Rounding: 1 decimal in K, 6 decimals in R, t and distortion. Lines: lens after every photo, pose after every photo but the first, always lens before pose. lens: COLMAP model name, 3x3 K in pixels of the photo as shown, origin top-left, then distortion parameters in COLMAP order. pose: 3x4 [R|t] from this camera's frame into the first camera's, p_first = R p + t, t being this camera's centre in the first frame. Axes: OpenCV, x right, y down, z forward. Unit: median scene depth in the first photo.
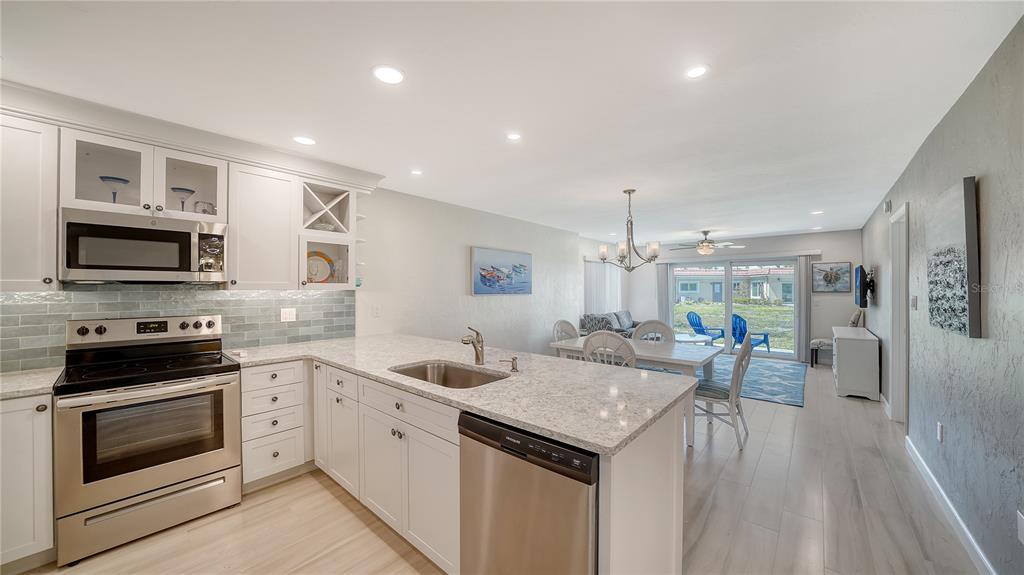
lens RADIAL K [[358.6, 0, 509.1], [0, 358.6, 290.9], [0, 0, 1]] dist [-0.008124, -0.000805]
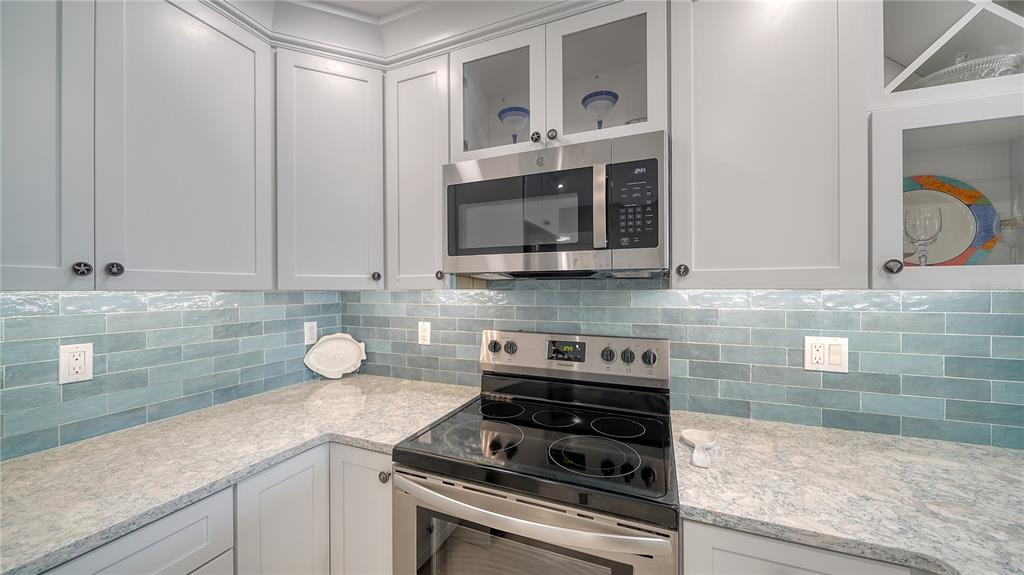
lens RADIAL K [[358.6, 0, 504.8], [0, 358.6, 288.6], [0, 0, 1]] dist [-0.008124, -0.000805]
pose [[0.311794, 0.003816, -0.950142, -0.238152], [-0.004065, 0.999988, 0.002682, -0.001529], [0.950141, 0.003026, 0.311806, 0.363305]]
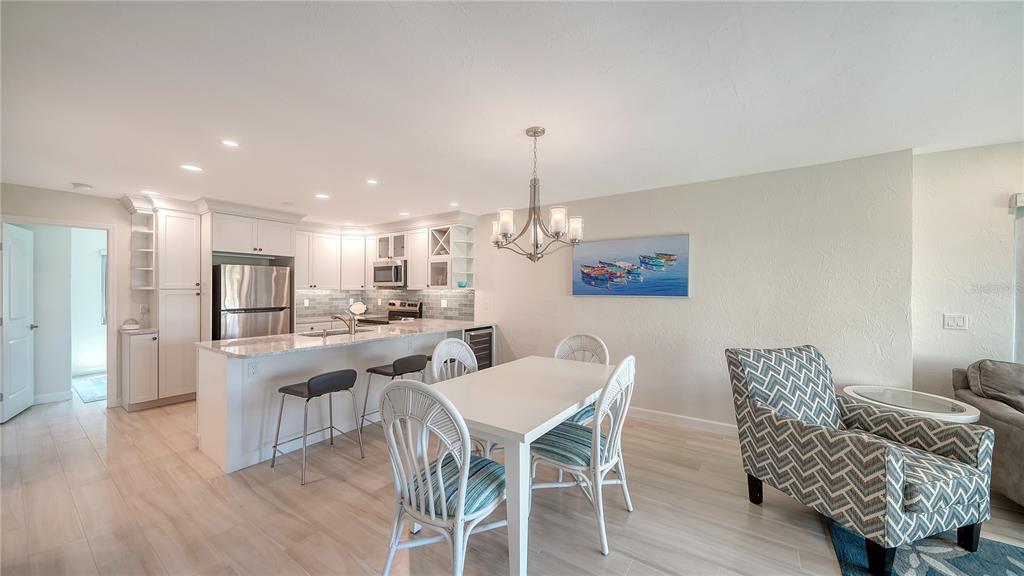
lens RADIAL K [[358.6, 0, 510.6], [0, 358.6, 284.6], [0, 0, 1]] dist [-0.008124, -0.000805]
pose [[0.115830, -0.011365, -0.993204, 0.784453], [-0.005446, 0.999912, -0.012077, -0.005087], [0.993254, 0.006808, 0.115758, 0.736005]]
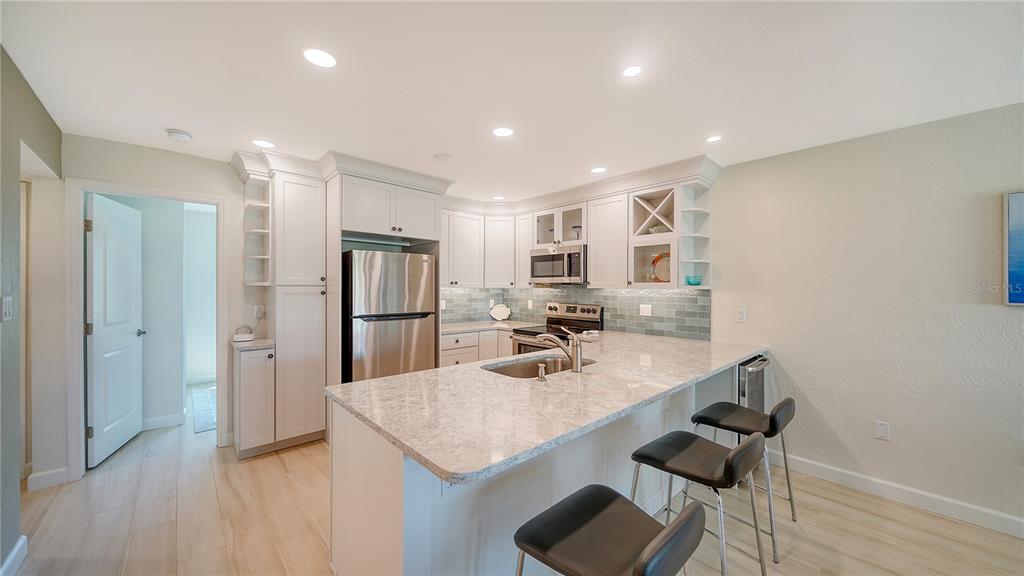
lens RADIAL K [[358.6, 0, 505.9], [0, 358.6, 283.5], [0, 0, 1]] dist [-0.008124, -0.000805]
pose [[-0.110877, -0.009976, -0.993784, 0.387817], [-0.011822, 0.999892, -0.008718, -0.002866], [0.993764, 0.010782, -0.110983, 0.444084]]
